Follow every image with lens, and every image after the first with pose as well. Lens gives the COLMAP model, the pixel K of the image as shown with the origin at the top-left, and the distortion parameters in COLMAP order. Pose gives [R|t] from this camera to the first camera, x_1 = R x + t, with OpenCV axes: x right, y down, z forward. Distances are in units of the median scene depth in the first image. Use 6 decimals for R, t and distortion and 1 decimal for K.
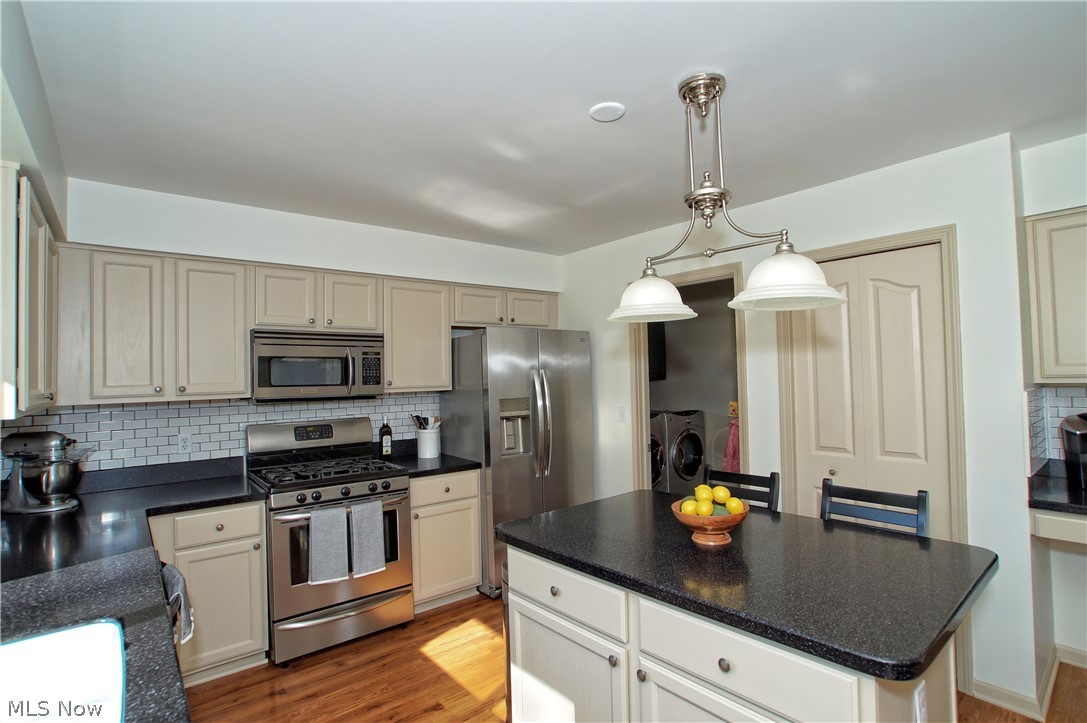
lens RADIAL K [[528.3, 0, 546.4], [0, 528.3, 362.5], [0, 0, 1]] dist [-0.074708, 0.038287]
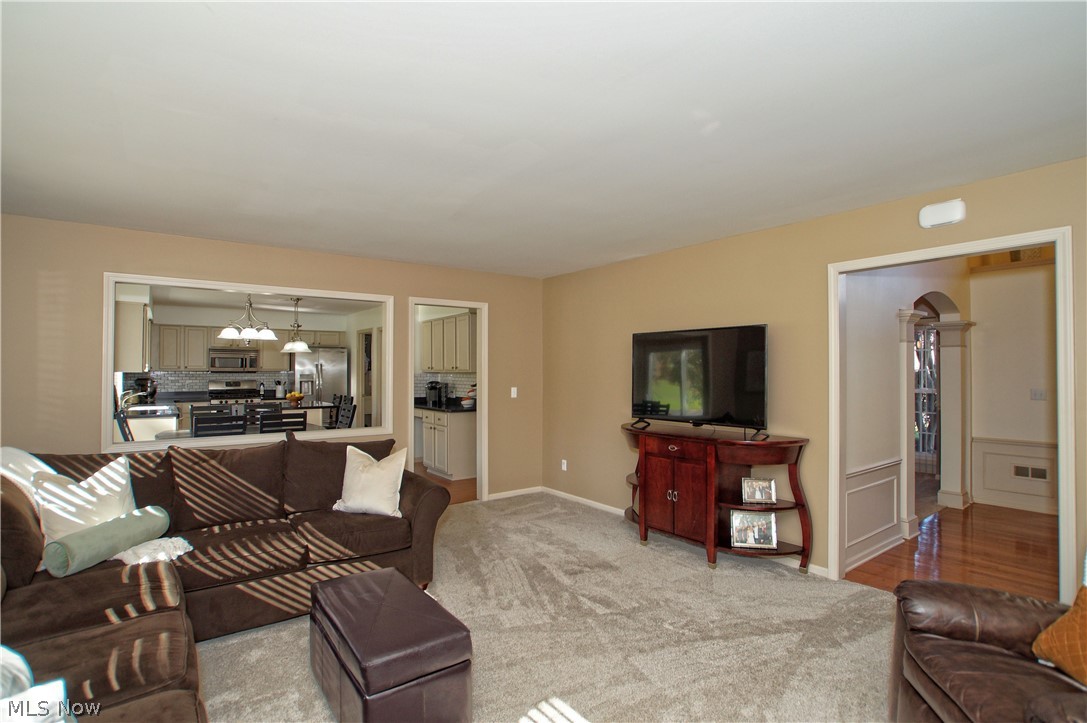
lens RADIAL K [[528.3, 0, 546.4], [0, 528.3, 362.5], [0, 0, 1]] dist [-0.074708, 0.038287]
pose [[0.998315, 0.024720, -0.052490, 1.474623], [-0.023997, 0.999609, 0.014363, -0.067661], [0.052824, -0.013079, 0.998518, -1.803586]]
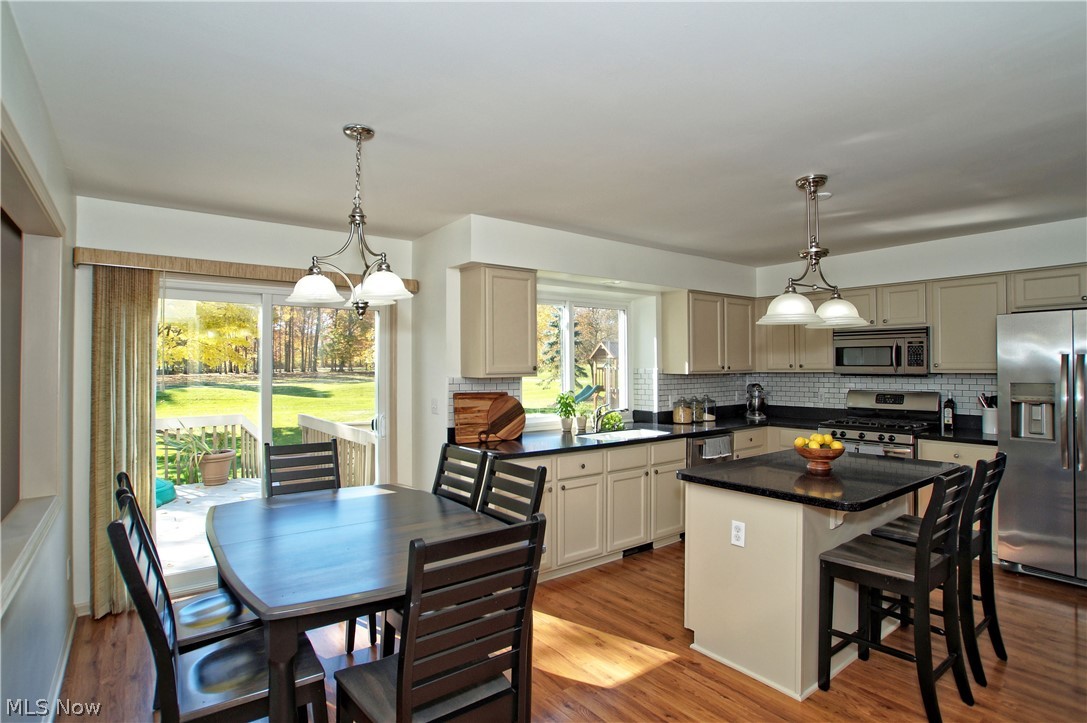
lens RADIAL K [[555.6, 0, 548.3], [0, 555.6, 356.9], [0, 0, 1]] dist [-0.080040, 0.047596]
pose [[-0.044458, 0.006696, -0.998989, 1.132523], [0.031584, 0.999487, 0.005293, -0.018293], [0.998512, -0.031317, -0.044646, 0.149212]]
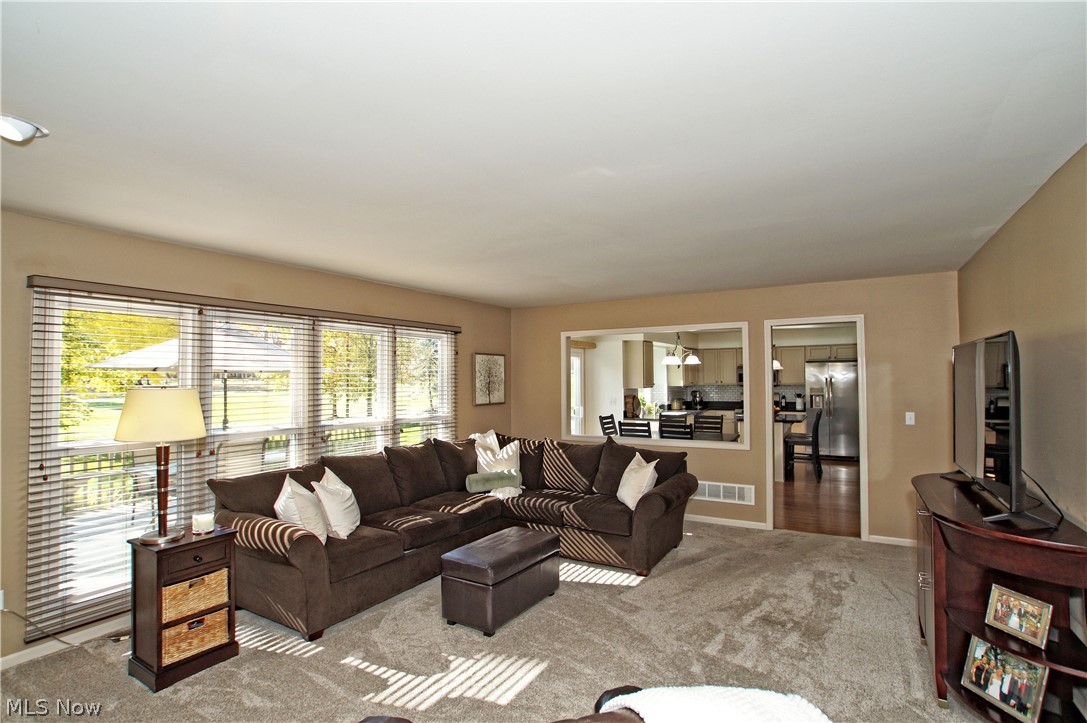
lens RADIAL K [[528.3, 0, 546.4], [0, 528.3, 362.5], [0, 0, 1]] dist [-0.074708, 0.038287]
pose [[0.330028, -0.006545, -0.943949, 2.328621], [0.025121, 0.999683, 0.001852, -0.123181], [0.943637, -0.024324, 0.330087, -1.409012]]
